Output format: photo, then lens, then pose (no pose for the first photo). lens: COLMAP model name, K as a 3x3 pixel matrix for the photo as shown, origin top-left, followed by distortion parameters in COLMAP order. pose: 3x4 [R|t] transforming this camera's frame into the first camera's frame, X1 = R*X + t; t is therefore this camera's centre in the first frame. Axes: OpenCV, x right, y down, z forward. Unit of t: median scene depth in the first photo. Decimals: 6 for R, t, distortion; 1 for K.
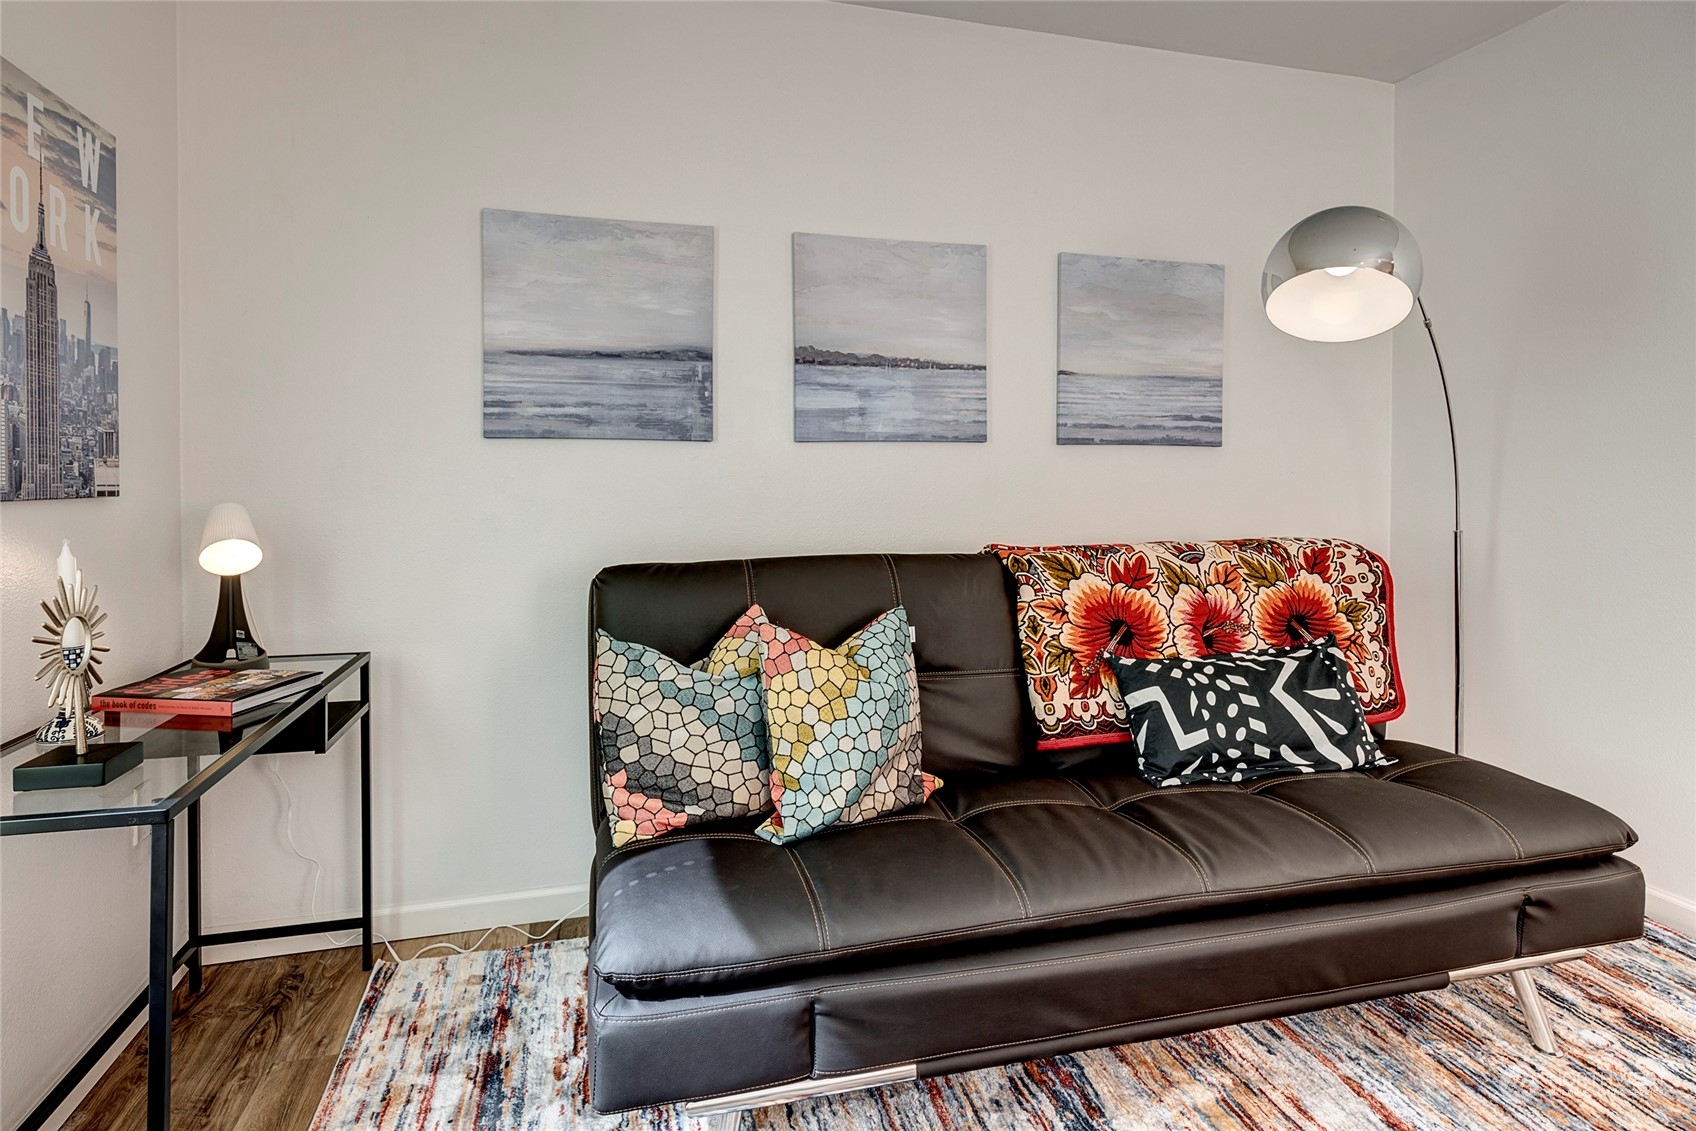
lens RADIAL K [[903.0, 0, 849.0], [0, 903.0, 486.9], [0, 0, 1]] dist [0.002918, 0.000822]
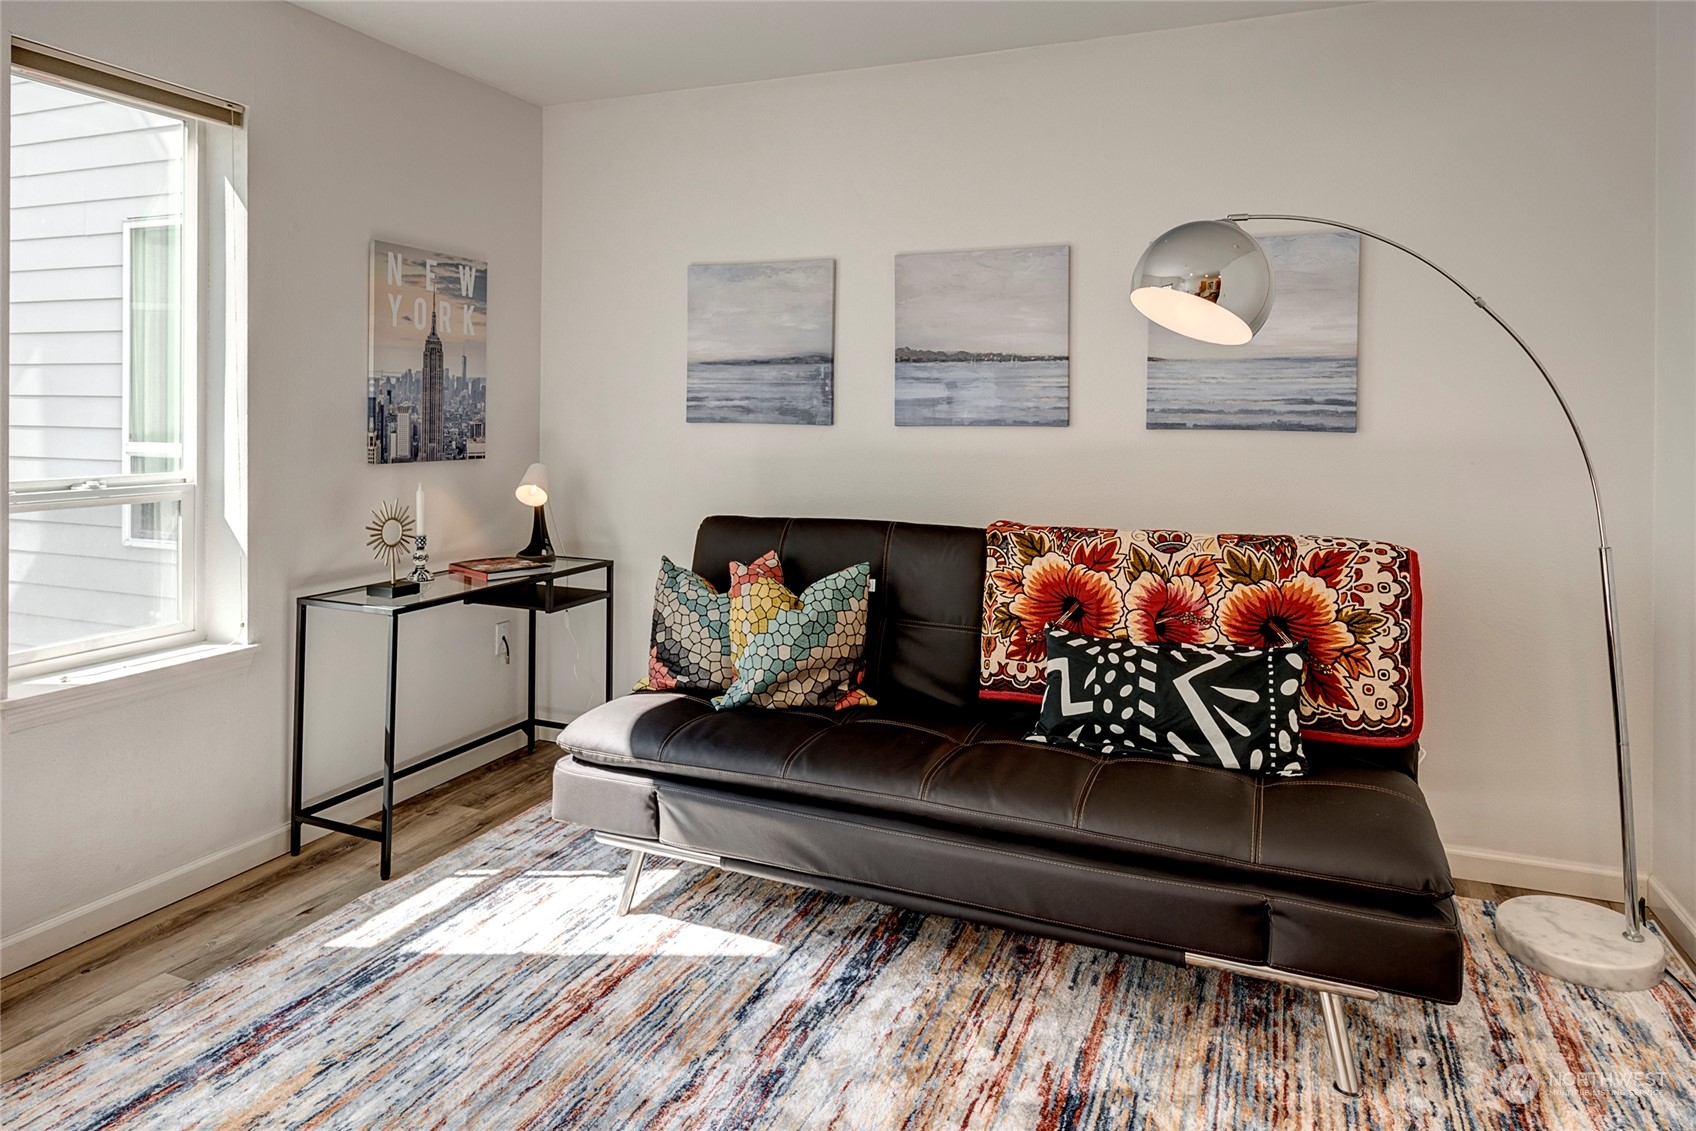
lens RADIAL K [[1025.7, 0, 852.9], [0, 1025.7, 418.0], [0, 0, 1]] dist [0.006378, 0.000150]
pose [[0.793409, 0.011240, -0.608585, 0.835168], [-0.017883, 0.999828, -0.004849, -0.059401], [0.608426, 0.014731, 0.793474, -0.155452]]
